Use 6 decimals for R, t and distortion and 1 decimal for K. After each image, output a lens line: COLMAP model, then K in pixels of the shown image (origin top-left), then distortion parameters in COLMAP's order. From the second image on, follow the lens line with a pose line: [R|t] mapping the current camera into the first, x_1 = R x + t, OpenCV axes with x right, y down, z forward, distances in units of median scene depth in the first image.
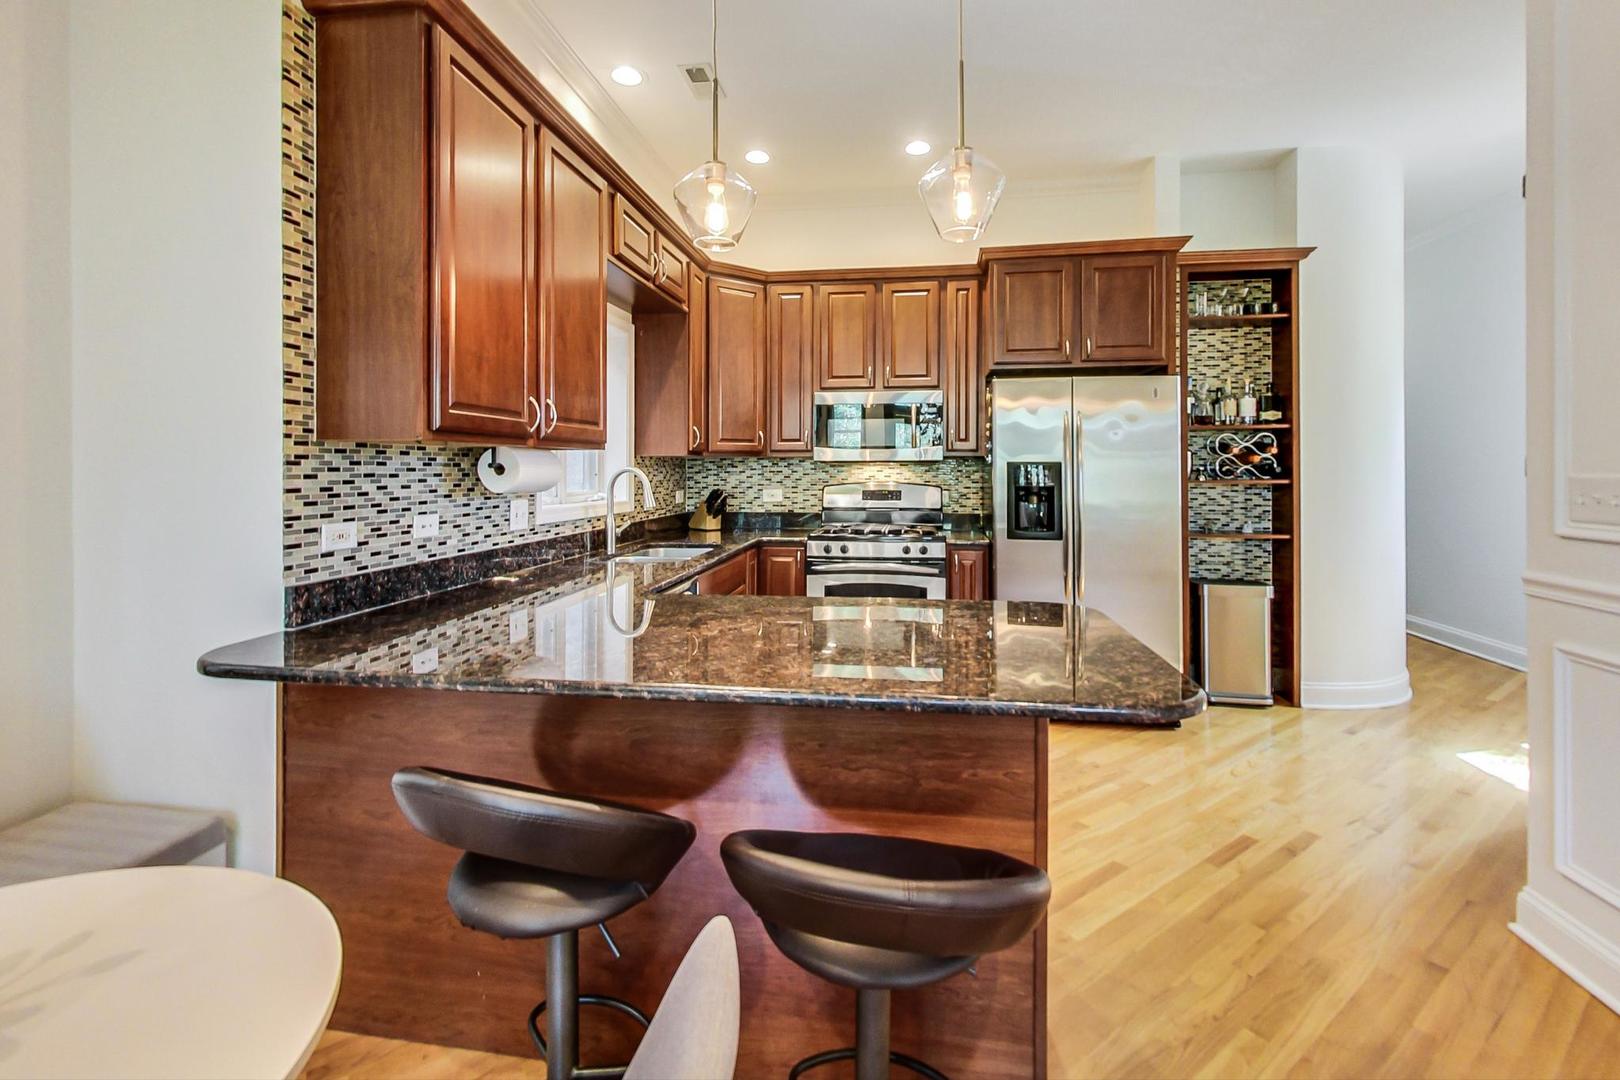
lens RADIAL K [[723.8, 0, 808.7], [0, 723.8, 468.6], [0, 0, 1]] dist [0.003590, -0.000160]
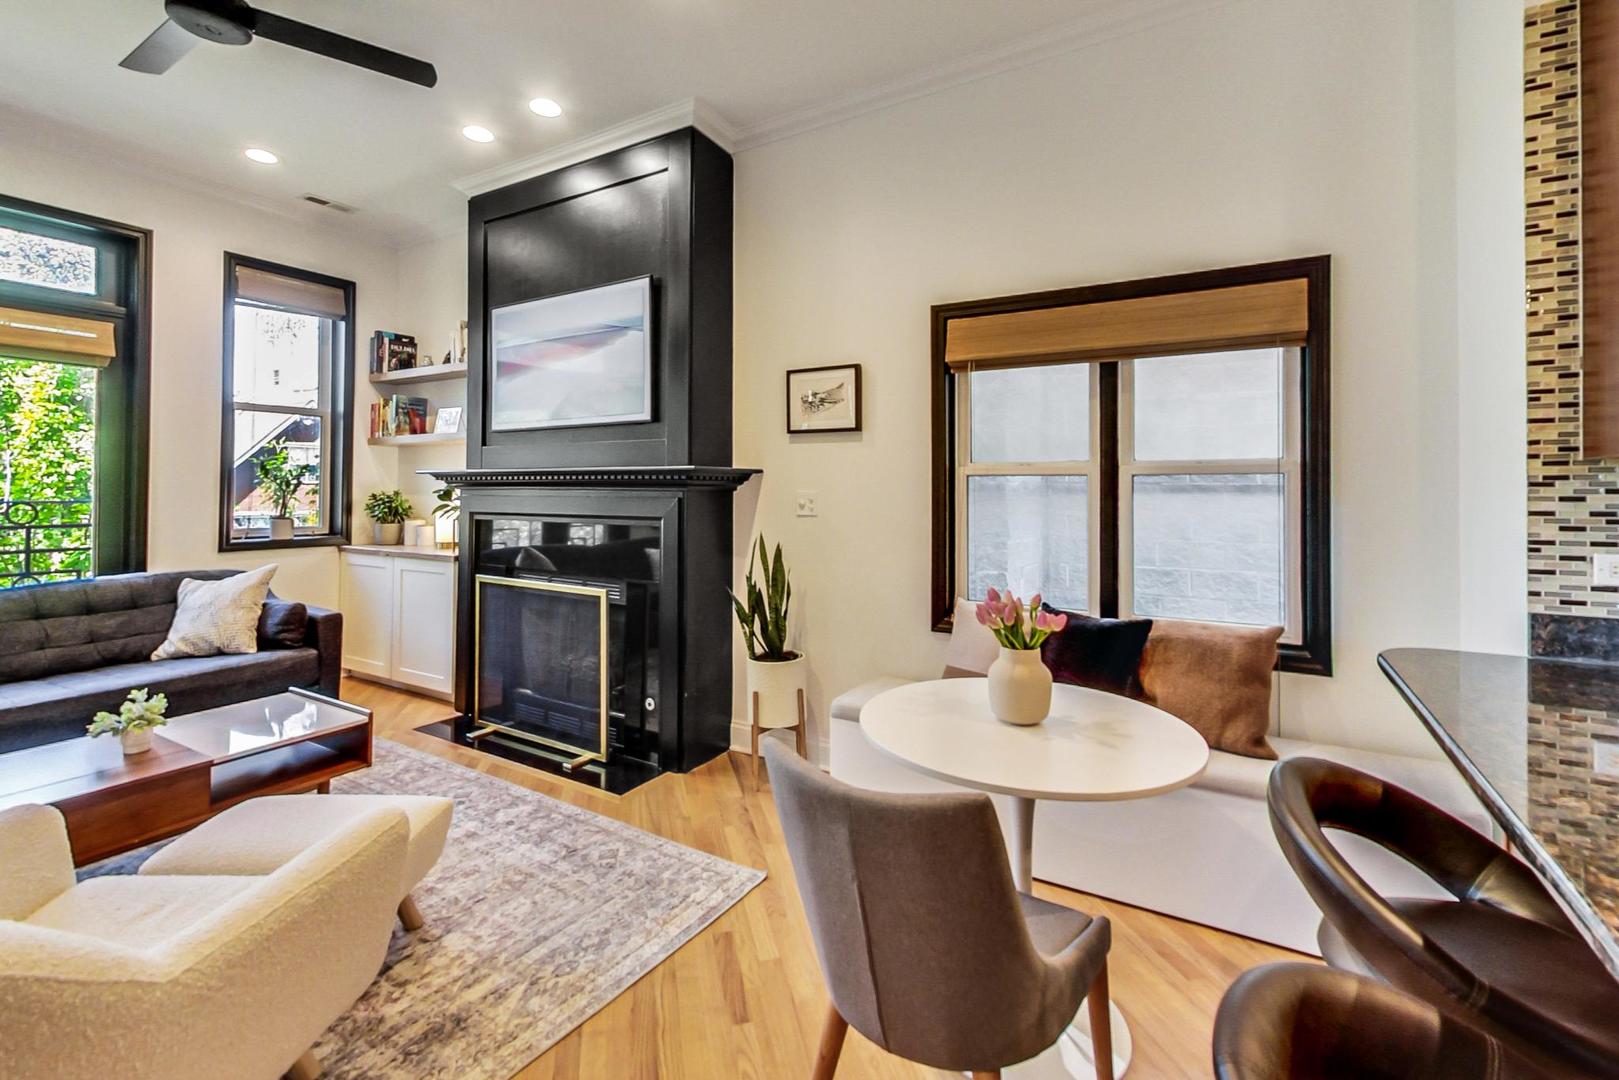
lens RADIAL K [[720.5, 0, 811.7], [0, 720.5, 483.4], [0, 0, 1]] dist [0.002352, -0.000249]
pose [[-0.383218, -0.011661, -0.923584, 0.259384], [-0.002561, 0.999930, -0.011562, 0.002062], [0.923654, -0.002066, -0.383221, 0.231671]]
